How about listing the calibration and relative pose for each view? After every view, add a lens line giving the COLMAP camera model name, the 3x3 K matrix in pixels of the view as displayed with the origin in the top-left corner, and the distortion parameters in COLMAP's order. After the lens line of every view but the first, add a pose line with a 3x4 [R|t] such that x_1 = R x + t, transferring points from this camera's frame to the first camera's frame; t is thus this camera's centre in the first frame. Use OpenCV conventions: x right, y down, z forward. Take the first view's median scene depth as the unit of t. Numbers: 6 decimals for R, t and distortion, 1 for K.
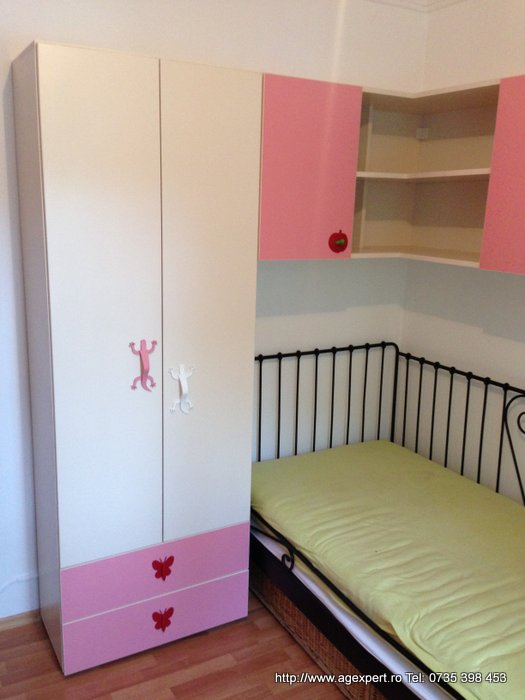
lens RADIAL K [[642.3, 0, 258.5], [0, 642.3, 352.1], [0, 0, 1]] dist [0.139041, -0.227884]
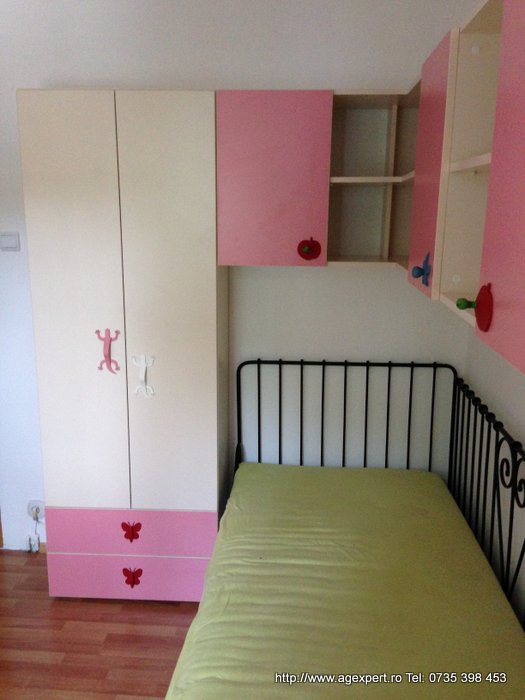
lens RADIAL K [[642.3, 0, 258.5], [0, 642.3, 352.1], [0, 0, 1]] dist [0.139041, -0.227884]
pose [[0.839520, 0.093364, -0.535246, 0.610380], [-0.106687, 0.994274, 0.006097, -0.011601], [0.532751, 0.051985, 0.844674, 0.134853]]
